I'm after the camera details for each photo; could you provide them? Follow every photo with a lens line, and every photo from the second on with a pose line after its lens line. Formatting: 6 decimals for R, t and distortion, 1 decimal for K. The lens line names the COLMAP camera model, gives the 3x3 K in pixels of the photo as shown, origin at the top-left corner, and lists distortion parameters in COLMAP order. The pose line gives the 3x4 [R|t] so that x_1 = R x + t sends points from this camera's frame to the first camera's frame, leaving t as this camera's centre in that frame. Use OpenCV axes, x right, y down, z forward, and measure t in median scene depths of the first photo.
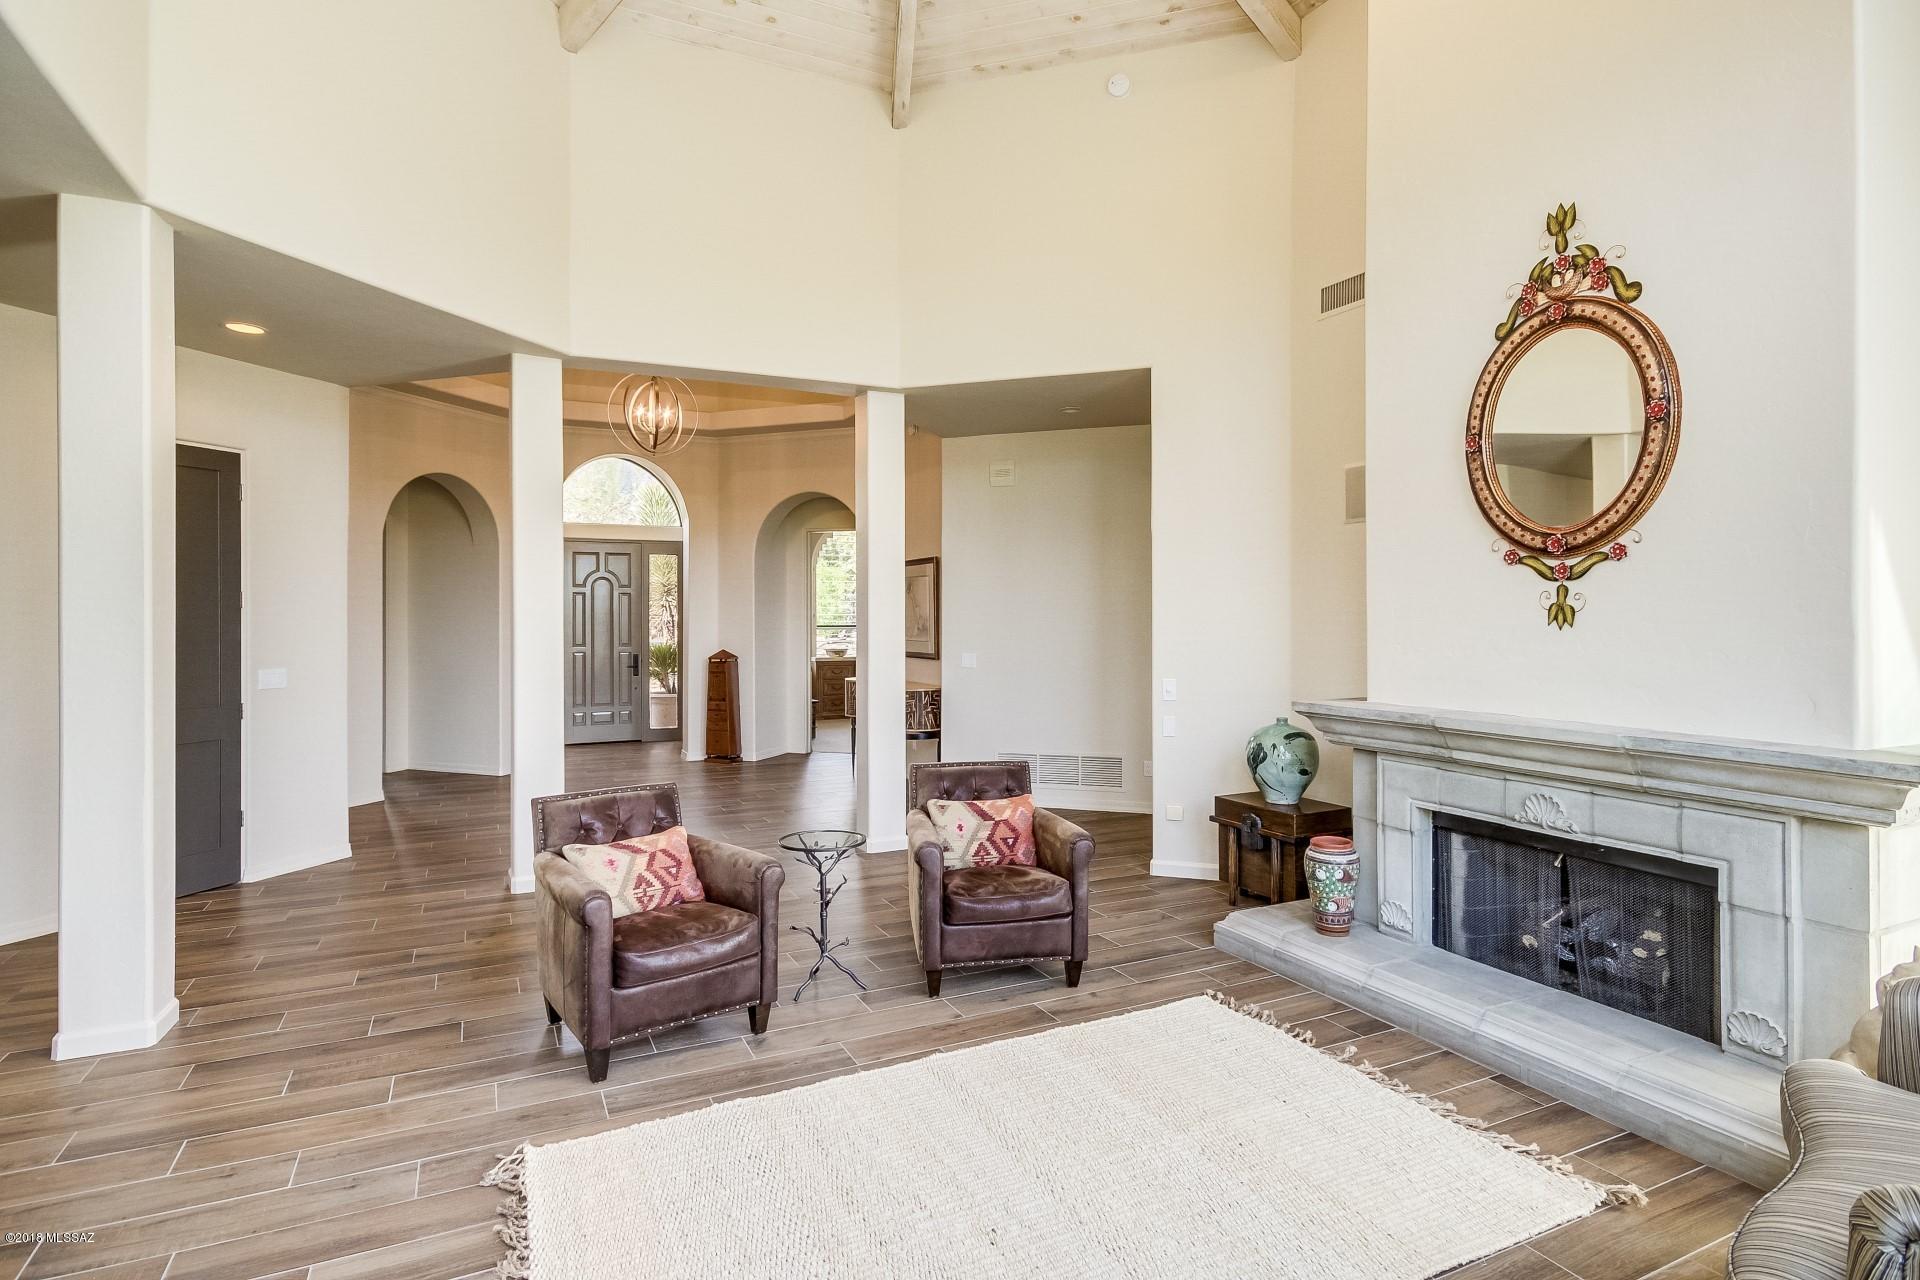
lens RADIAL K [[1054.1, 0, 964.7], [0, 1054.1, 625.5], [0, 0, 1]] dist [0.012340, 0.004619]
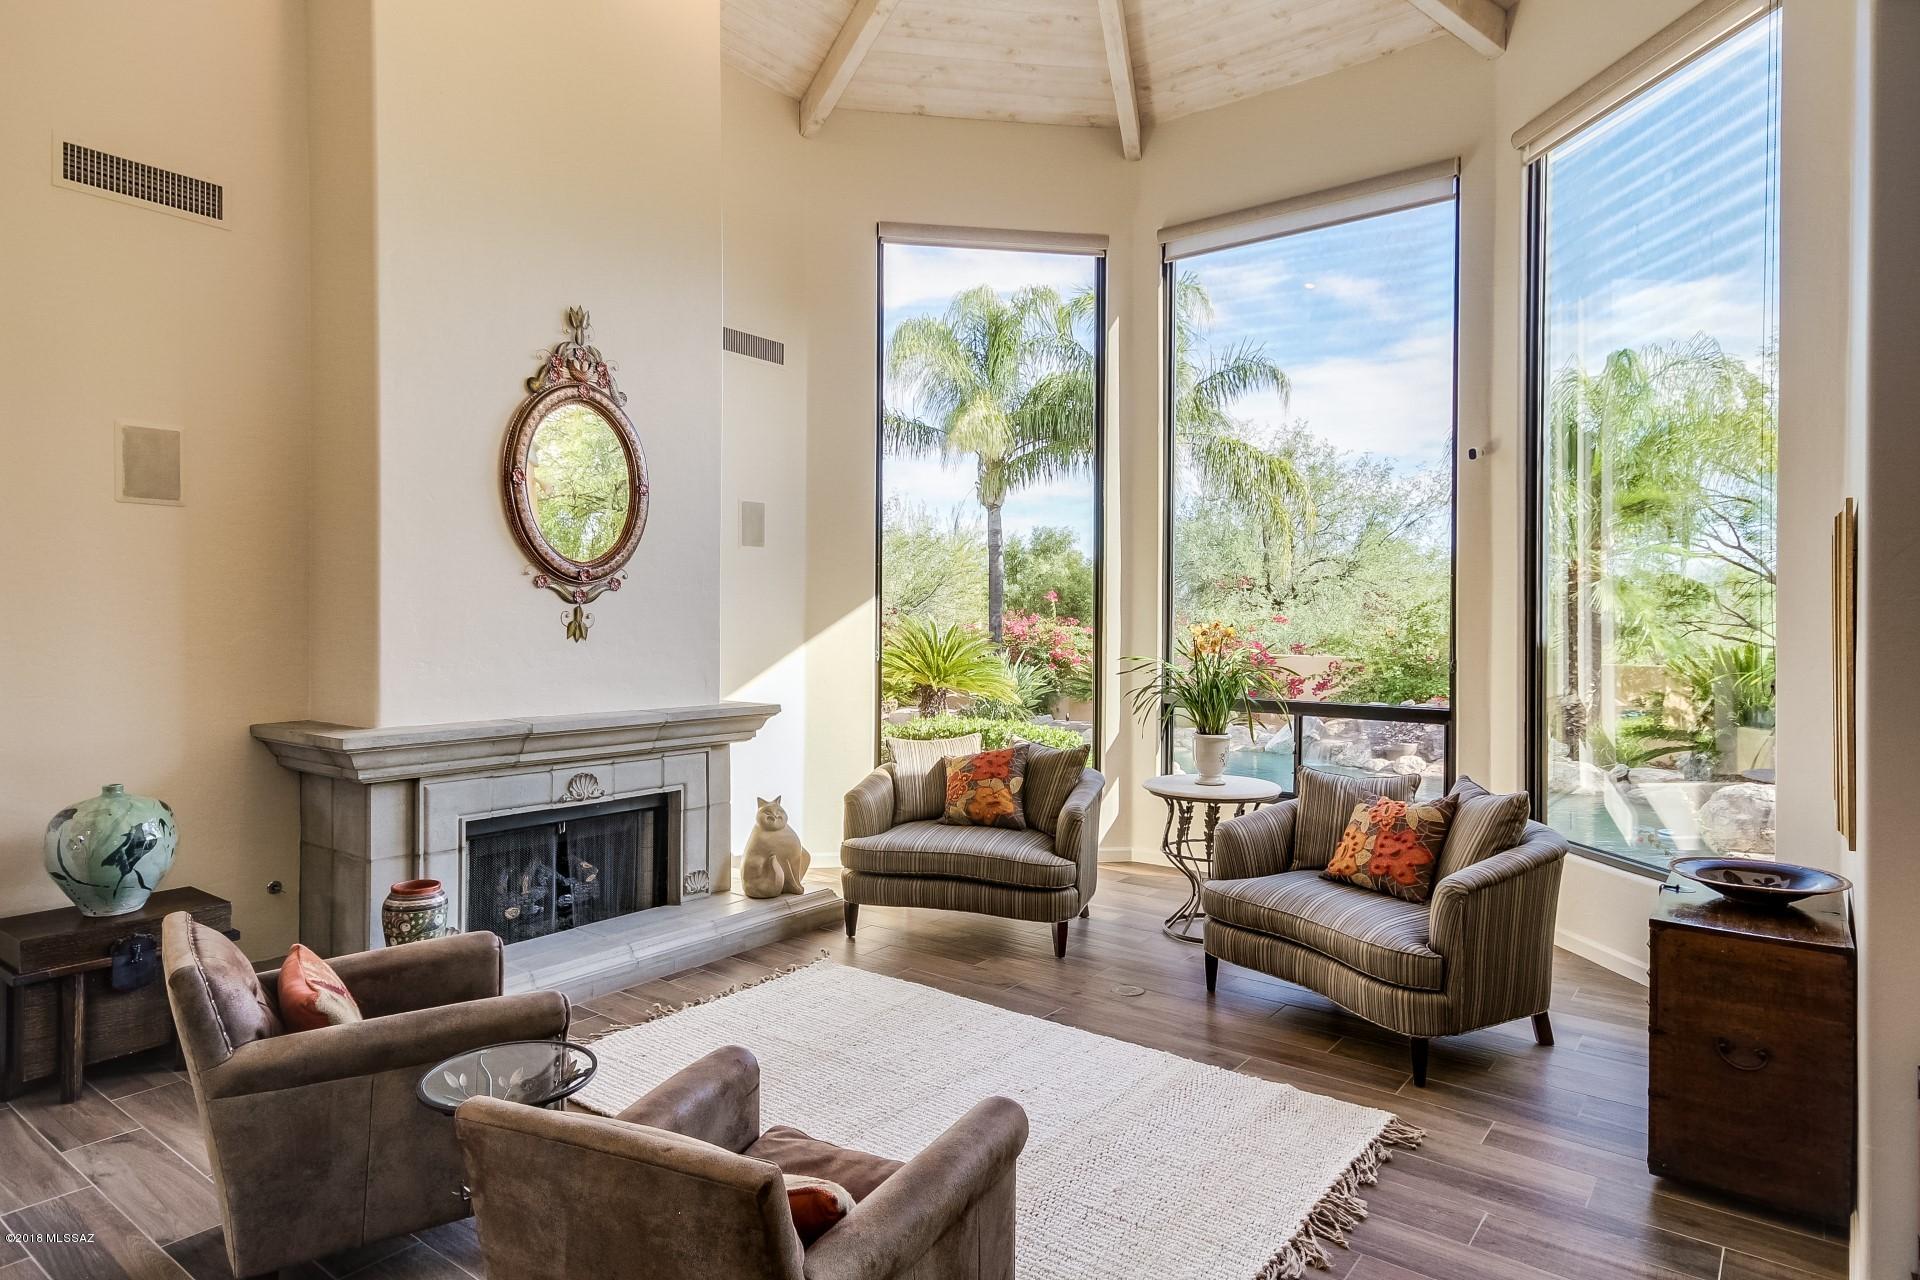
lens RADIAL K [[1054.1, 0, 961.3], [0, 1054.1, 641.6], [0, 0, 1]] dist [0.012340, 0.004619]
pose [[-0.447982, -0.010662, 0.893979, -0.775862], [0.013873, 0.999726, 0.018875, -0.014536], [-0.893935, 0.020858, -0.447711, 1.159919]]
